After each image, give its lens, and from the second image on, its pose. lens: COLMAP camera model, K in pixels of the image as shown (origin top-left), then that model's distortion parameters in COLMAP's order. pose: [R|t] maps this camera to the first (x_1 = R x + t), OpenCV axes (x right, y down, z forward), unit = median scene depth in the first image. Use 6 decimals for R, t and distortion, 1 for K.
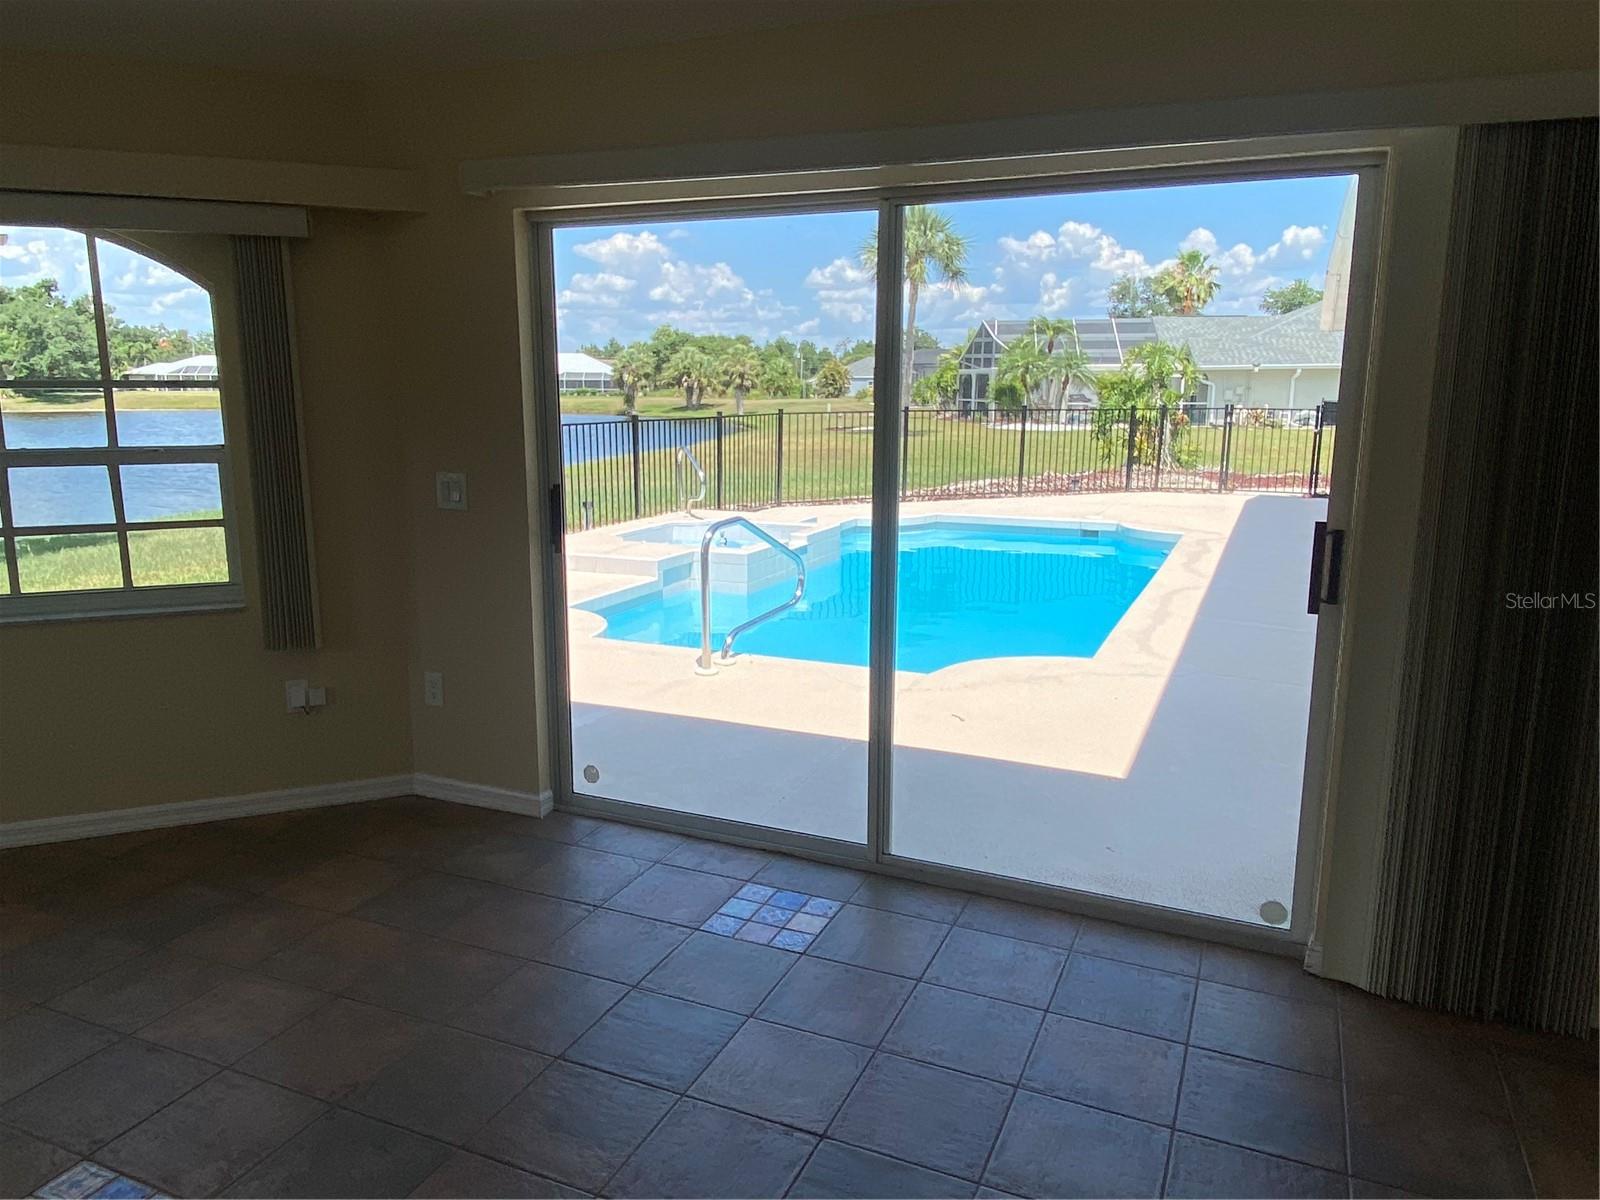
lens RADIAL K [[1098.0, 0, 800.9], [0, 1098.0, 587.1], [0, 0, 1]] dist [0.077421, -0.080730]
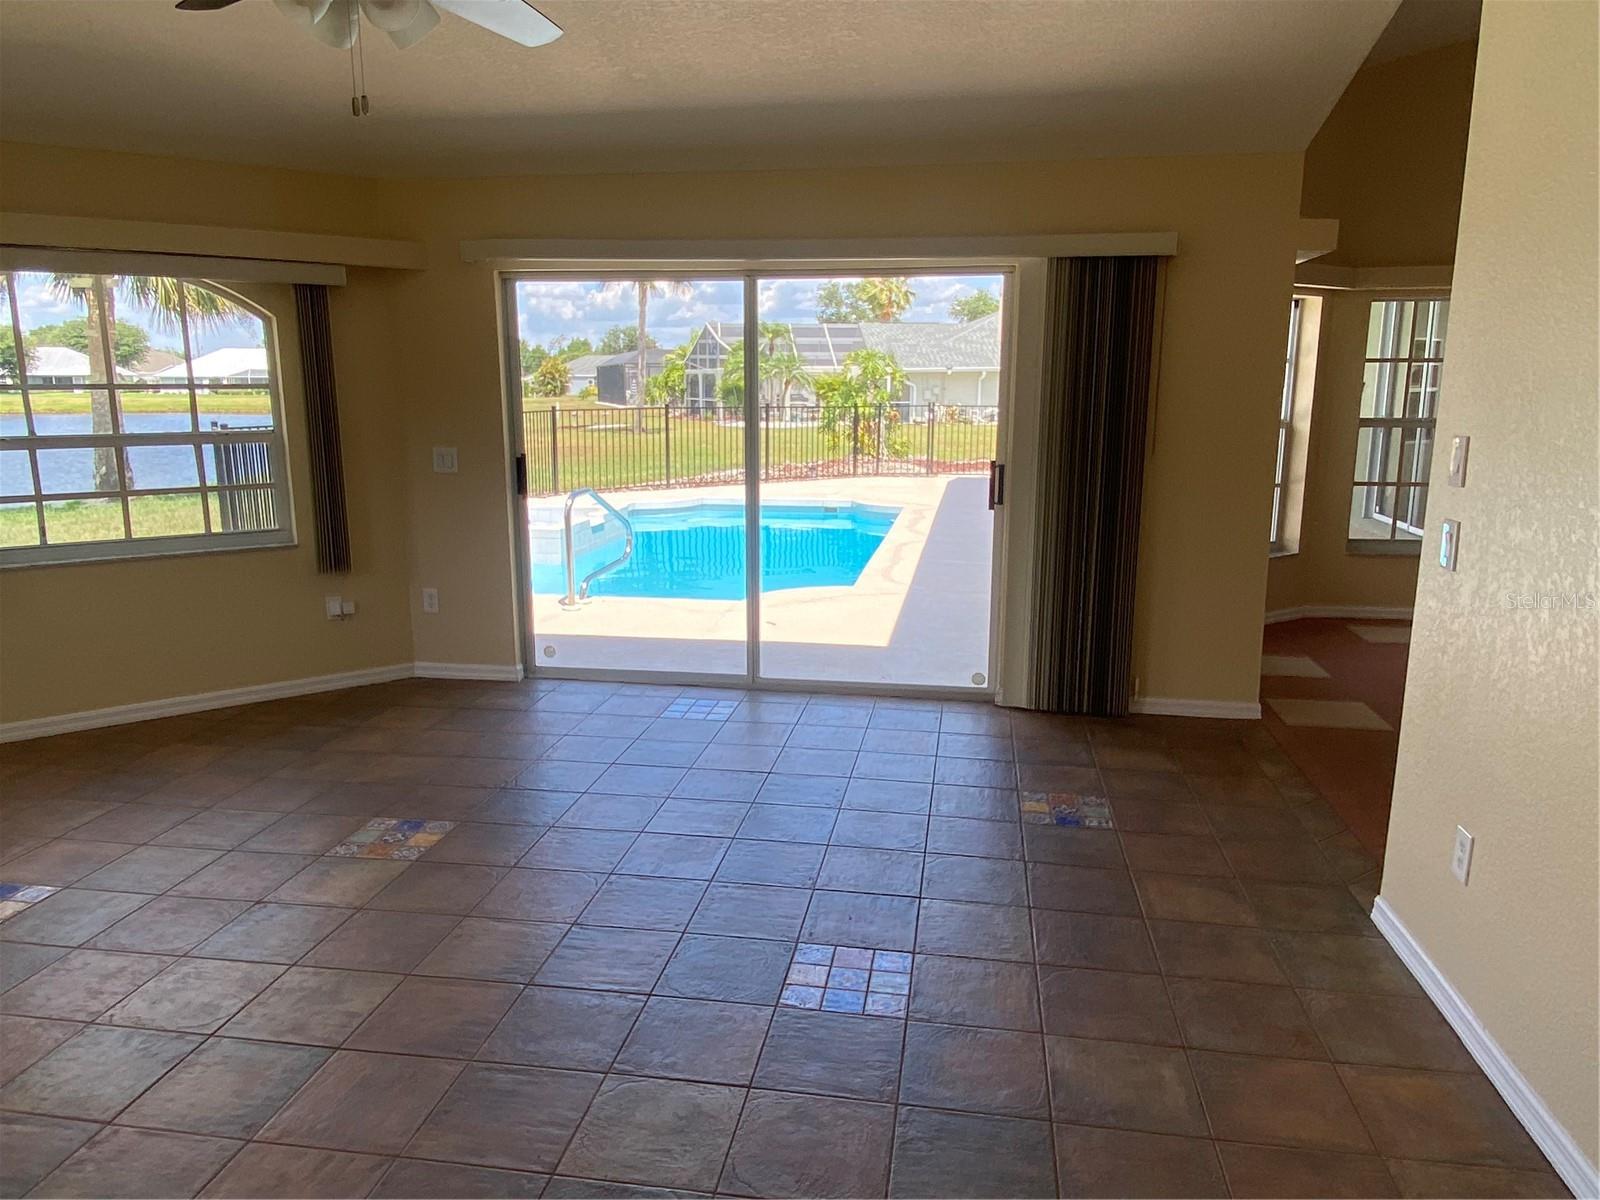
lens RADIAL K [[1102.4, 0, 810.9], [0, 1102.4, 601.0], [0, 0, 1]] dist [0.069150, -0.048519]
pose [[0.966112, -0.049847, 0.253264, -0.053004], [0.046768, 0.998741, 0.018169, 0.021608], [-0.253851, -0.005708, 0.967226, -0.123020]]
